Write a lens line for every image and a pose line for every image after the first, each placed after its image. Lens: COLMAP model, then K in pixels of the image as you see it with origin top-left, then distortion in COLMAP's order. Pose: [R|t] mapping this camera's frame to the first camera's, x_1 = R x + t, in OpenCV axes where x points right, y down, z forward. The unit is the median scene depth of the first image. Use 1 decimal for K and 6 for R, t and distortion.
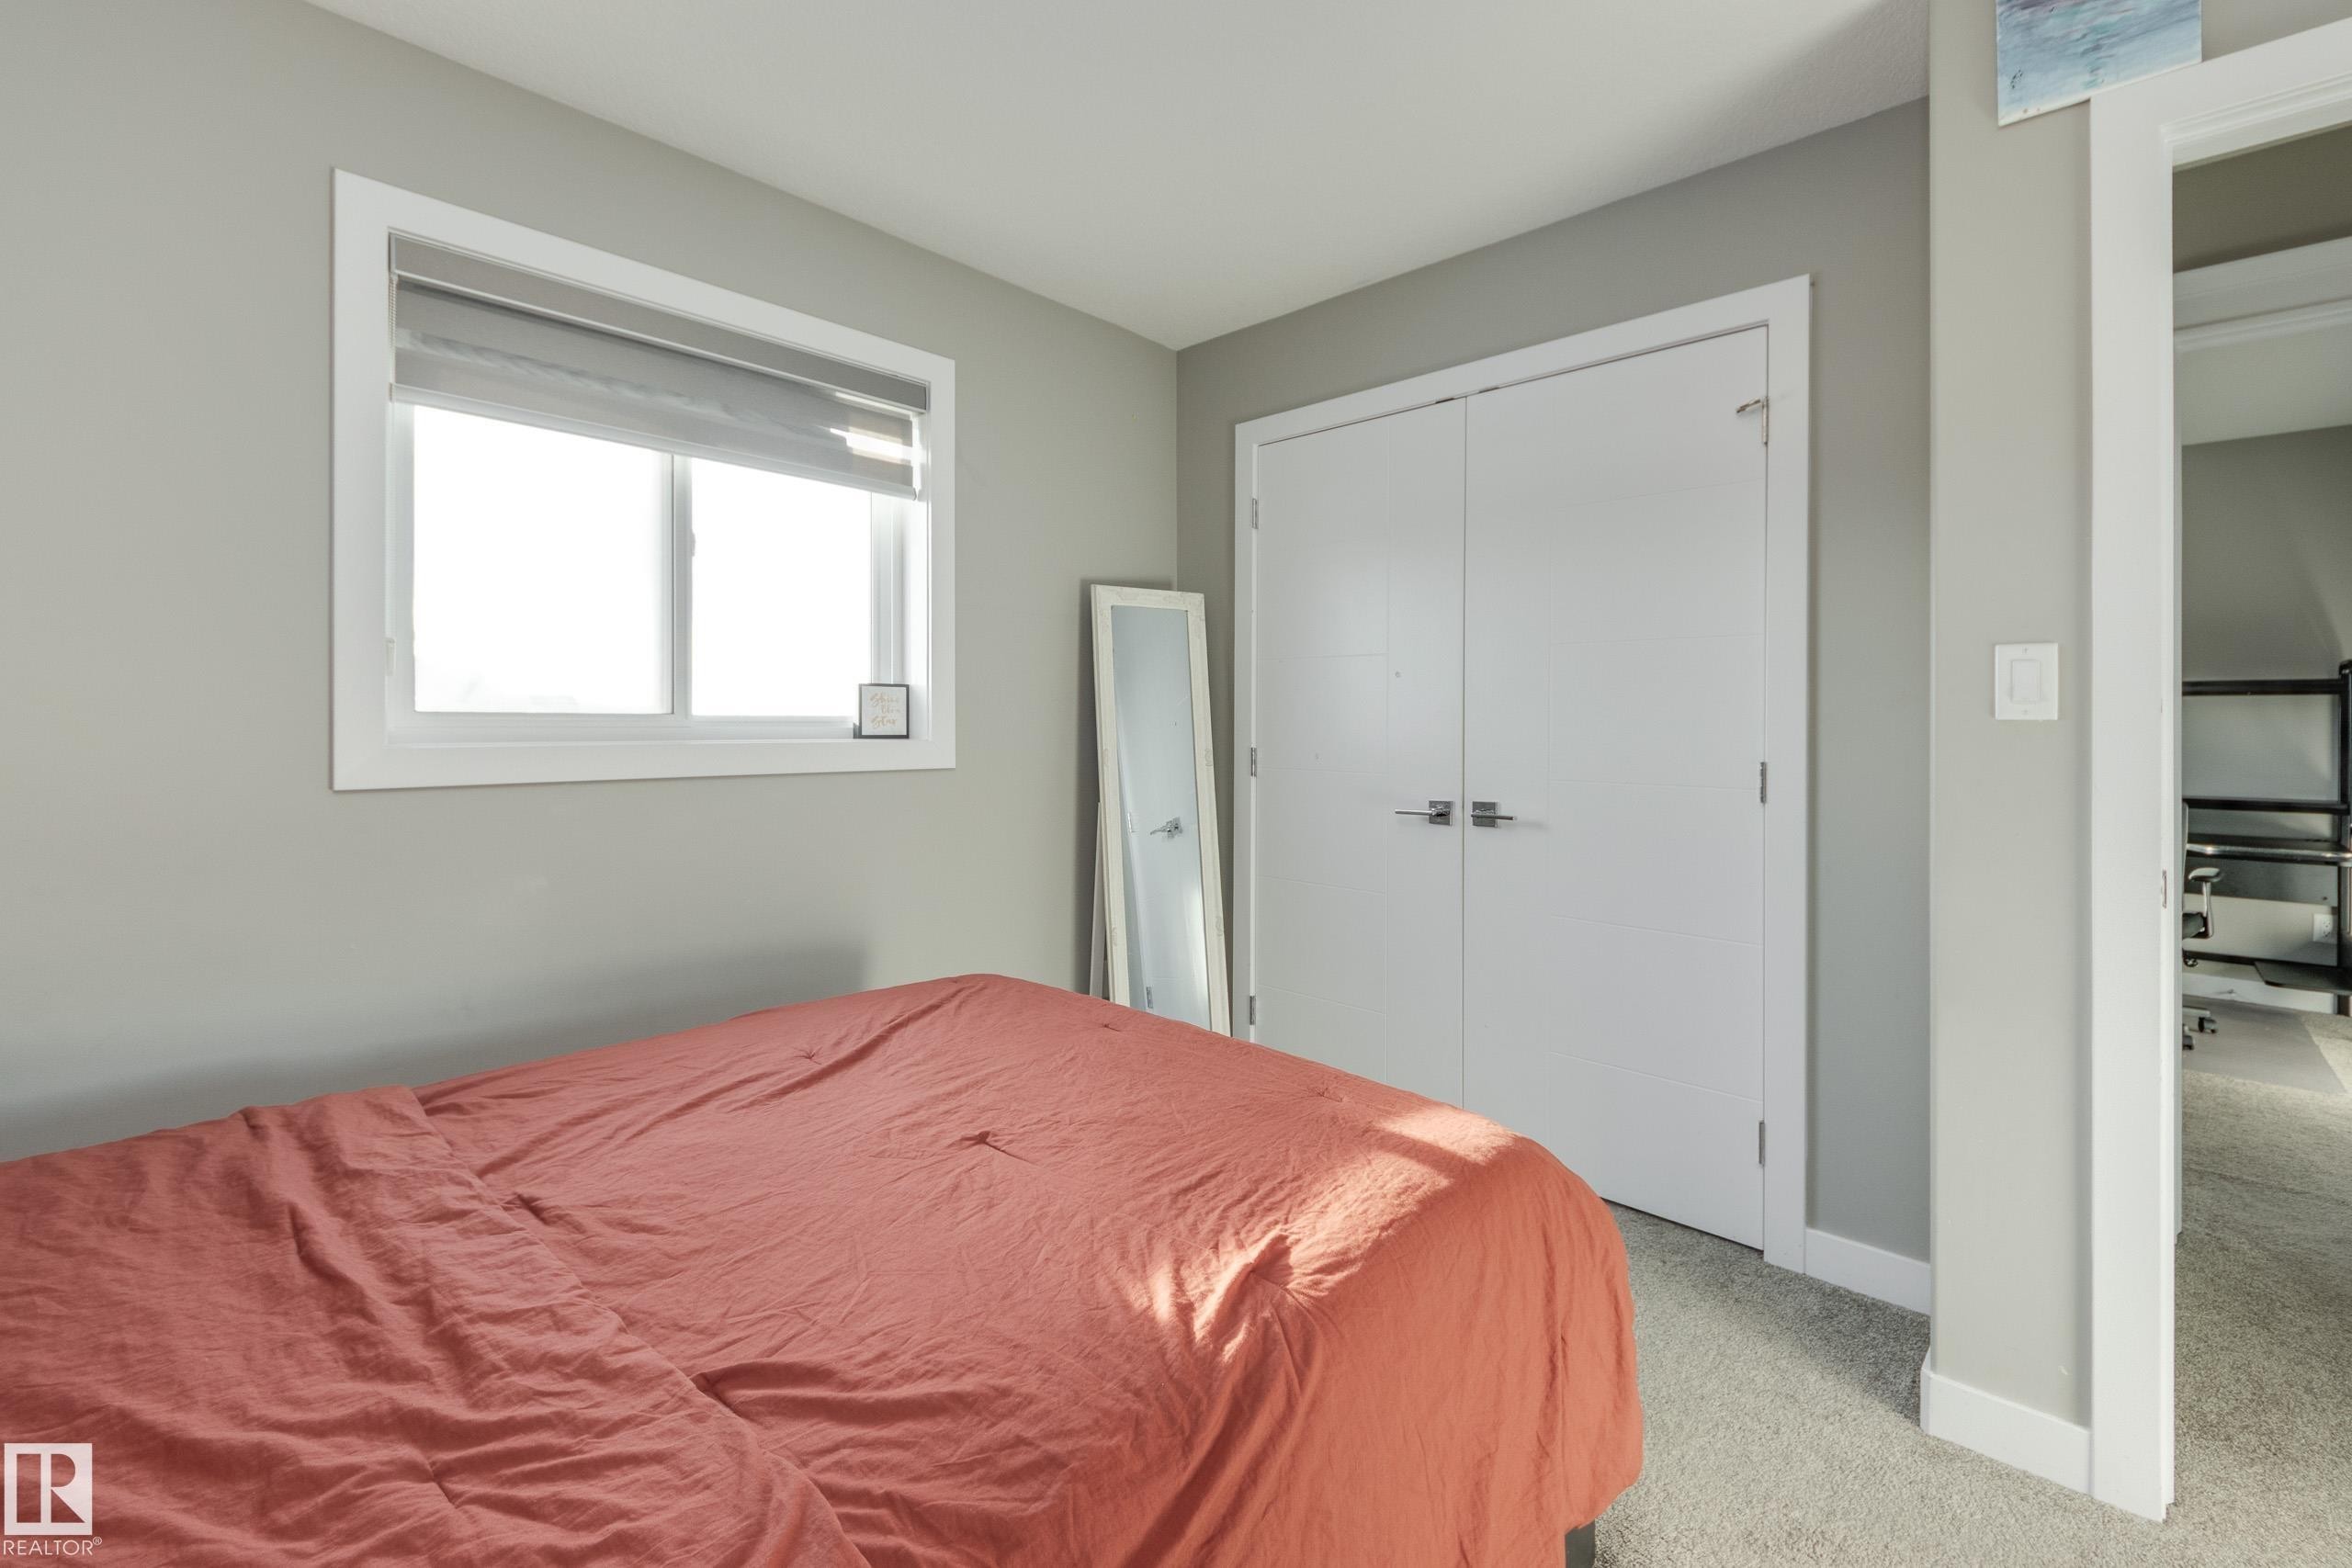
lens RADIAL K [[991.8, 0, 1170.9], [0, 991.8, 720.9], [0, 0, 1]] dist [-0.000341, -0.000048]
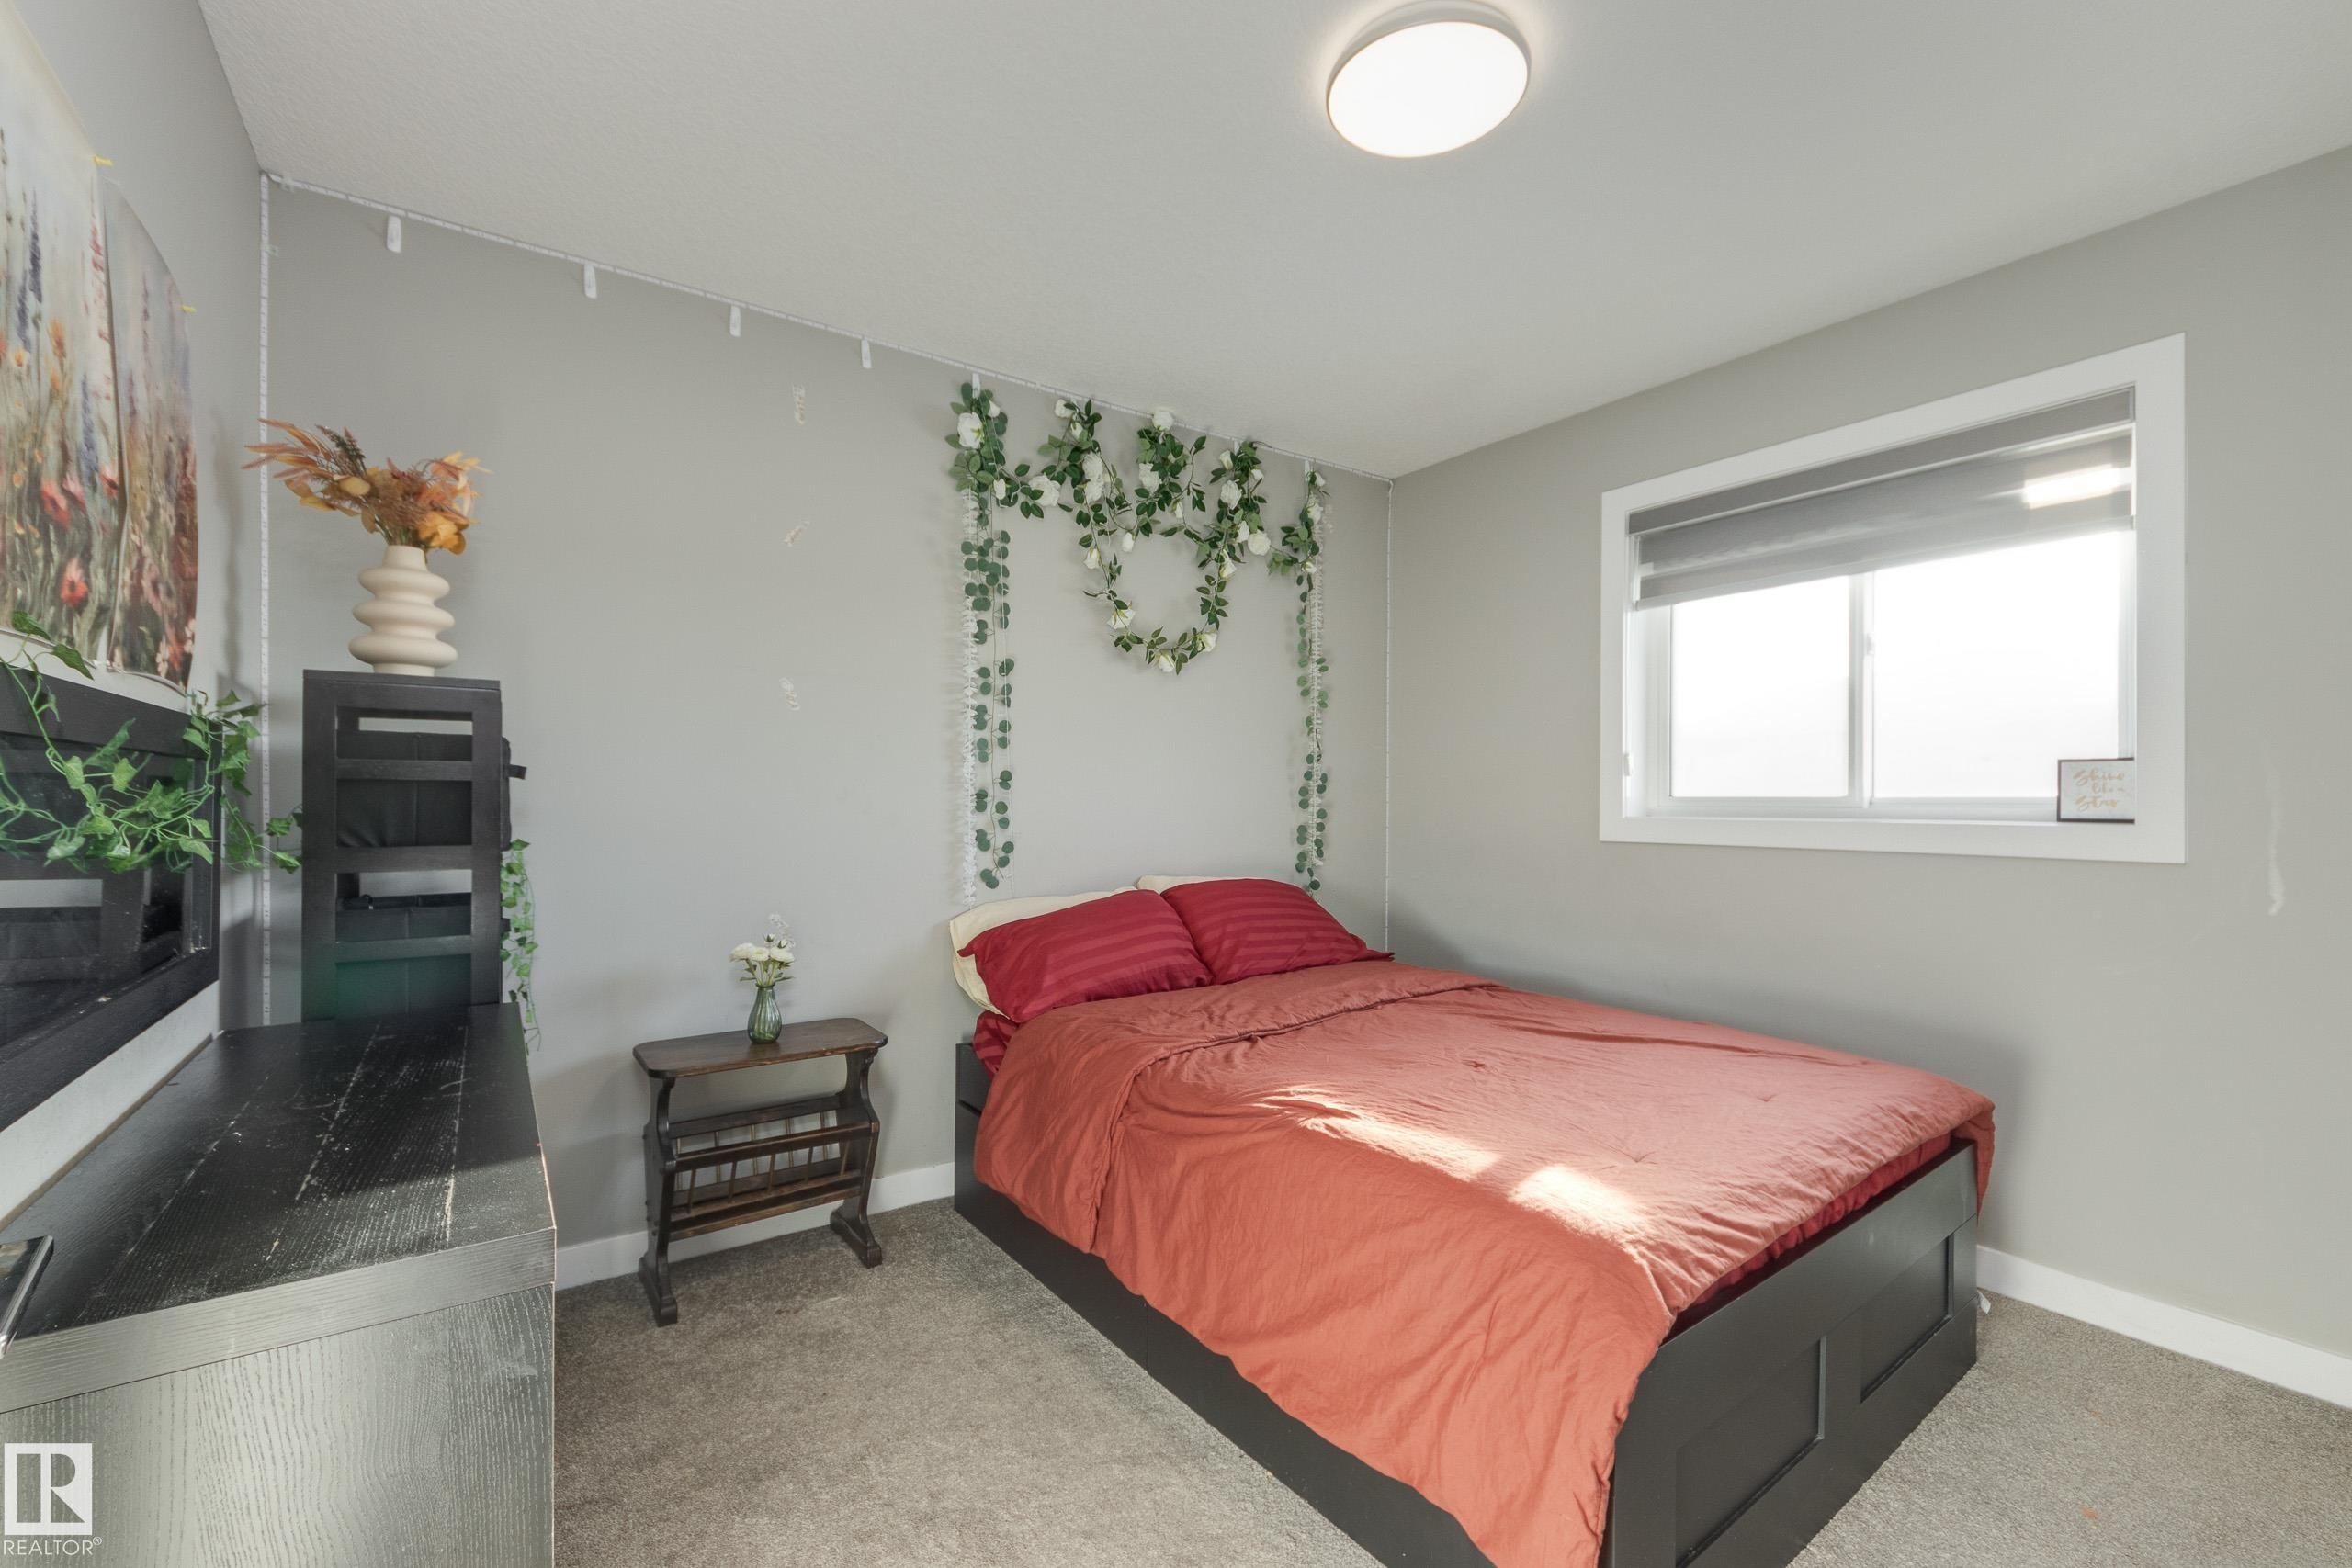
lens RADIAL K [[896.7, 0, 1176.0], [0, 896.7, 784.0], [0, 0, 1]] dist [-0.002244, -0.000117]
pose [[-0.158997, -0.020649, -0.987063, 0.686336], [-0.001565, 0.999785, -0.020663, 0.001868], [0.987278, -0.001740, -0.158995, 0.396625]]
